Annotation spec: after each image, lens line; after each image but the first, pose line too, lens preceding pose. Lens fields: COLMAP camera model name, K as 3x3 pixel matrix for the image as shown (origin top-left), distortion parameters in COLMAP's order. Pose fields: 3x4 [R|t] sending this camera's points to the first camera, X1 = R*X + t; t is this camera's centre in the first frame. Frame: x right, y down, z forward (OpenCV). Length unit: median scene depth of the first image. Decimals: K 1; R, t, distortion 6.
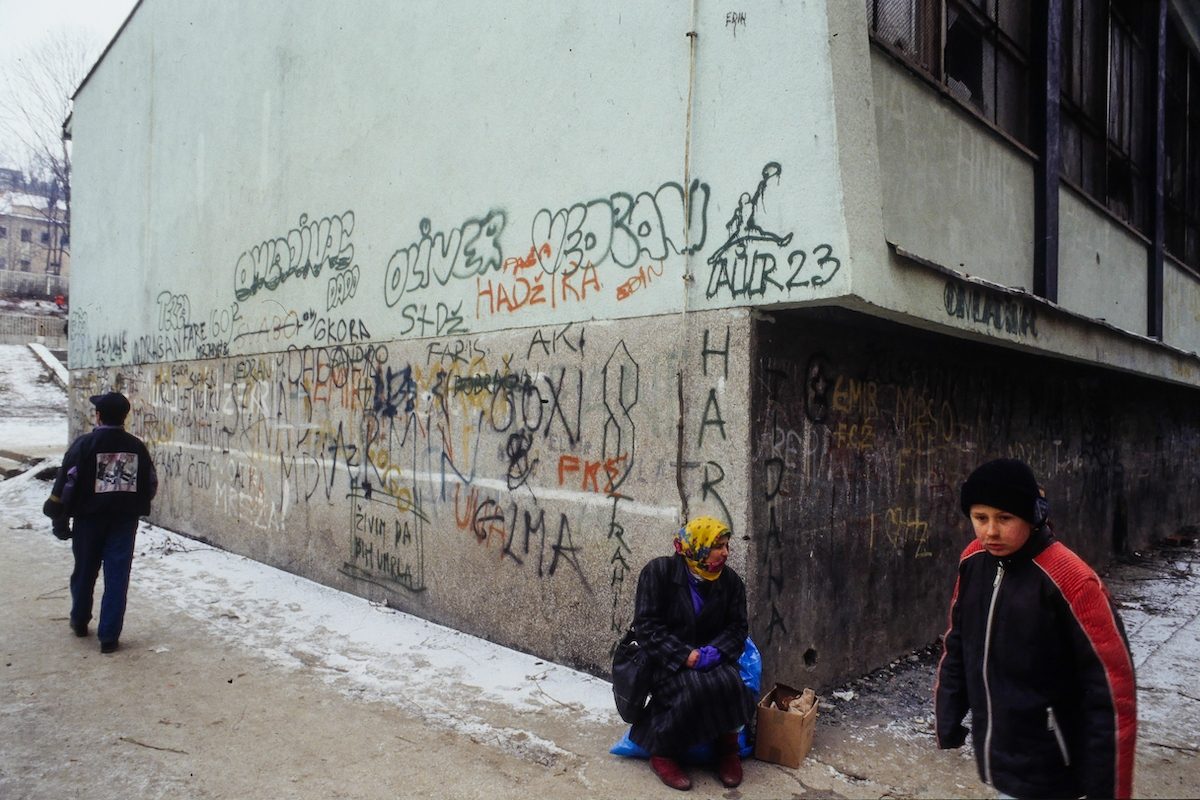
lens RADIAL K [[837.7, 0, 614.0], [0, 837.7, 402.9], [0, 0, 1]] dist [-0.067797, 0.056548]
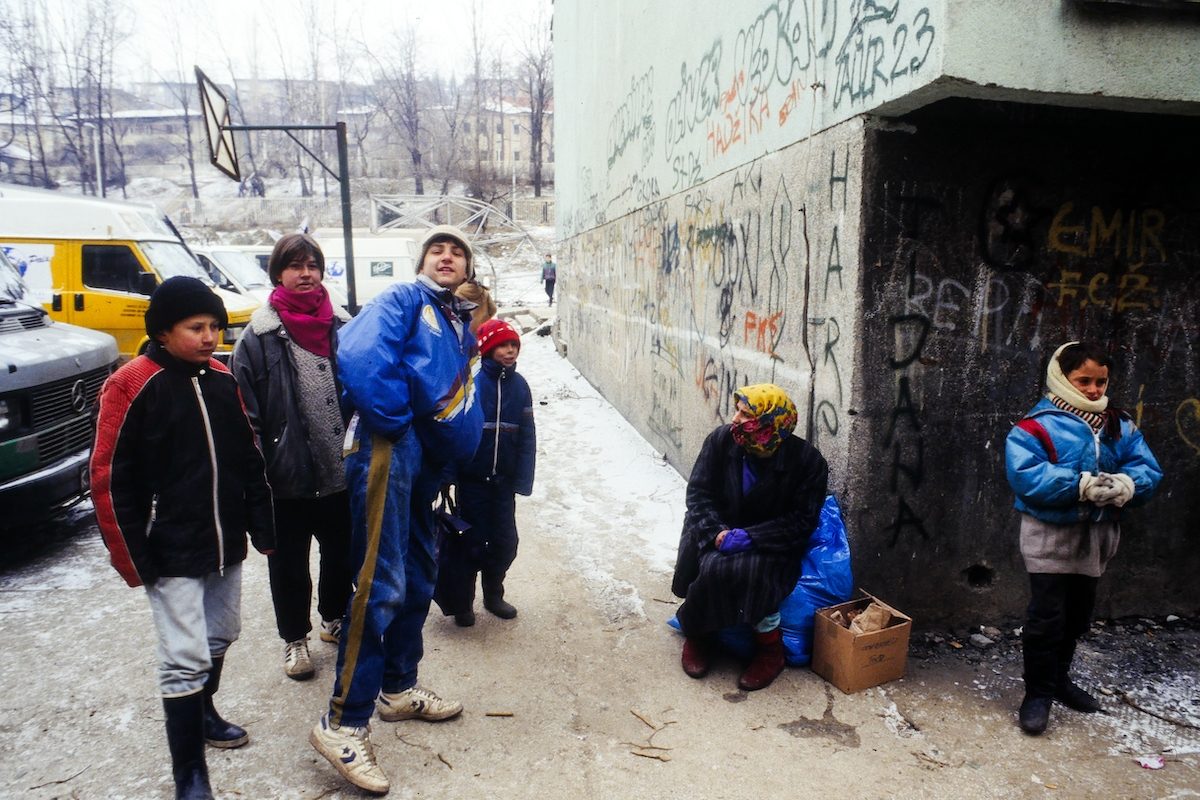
lens RADIAL K [[837.7, 0, 628.0], [0, 837.7, 414.1], [0, 0, 1]] dist [-0.067797, 0.056548]
pose [[0.800830, 0.085012, -0.592827, 0.389855], [0.014678, 0.986791, 0.161334, 0.025531], [0.598712, -0.137903, 0.789004, 0.198866]]
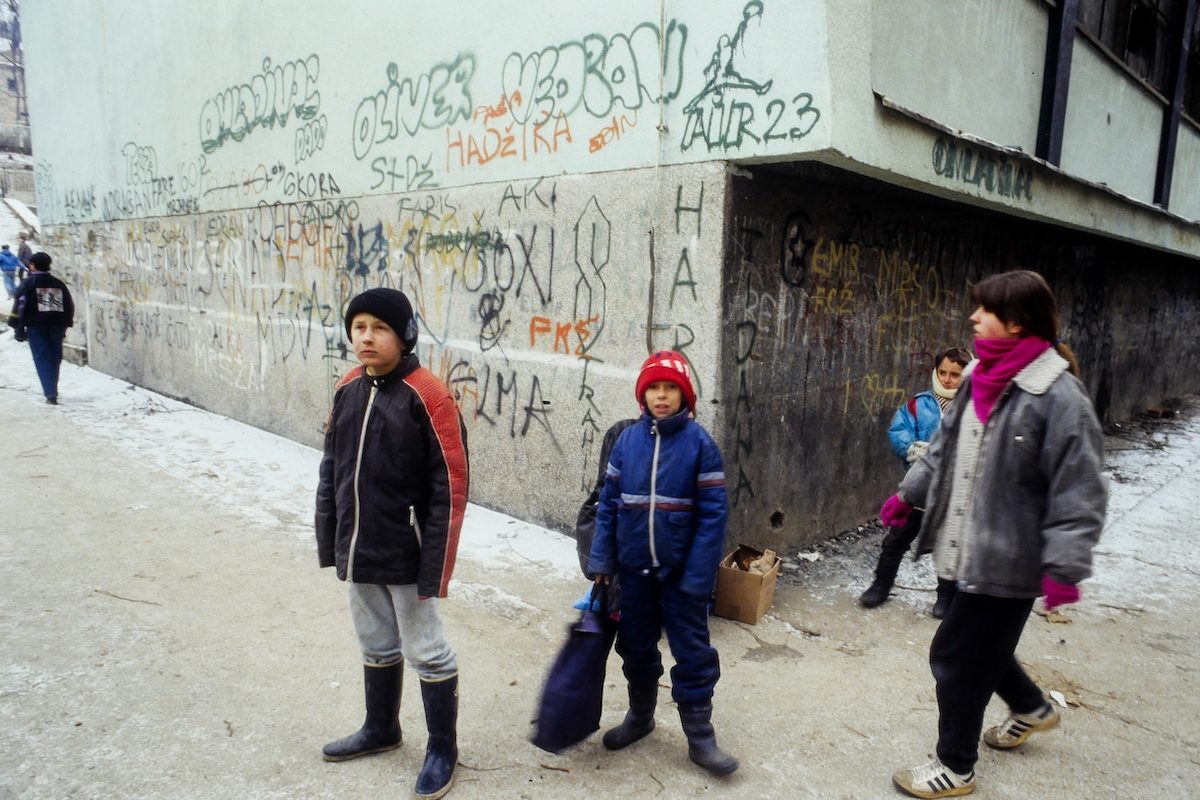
lens RADIAL K [[837.7, 0, 619.2], [0, 837.7, 409.9], [0, 0, 1]] dist [-0.067797, 0.056548]
pose [[0.999912, 0.010844, 0.007645, 0.032339], [-0.011976, 0.985674, 0.168233, 0.005096], [-0.005711, -0.168310, 0.985718, 0.018981]]
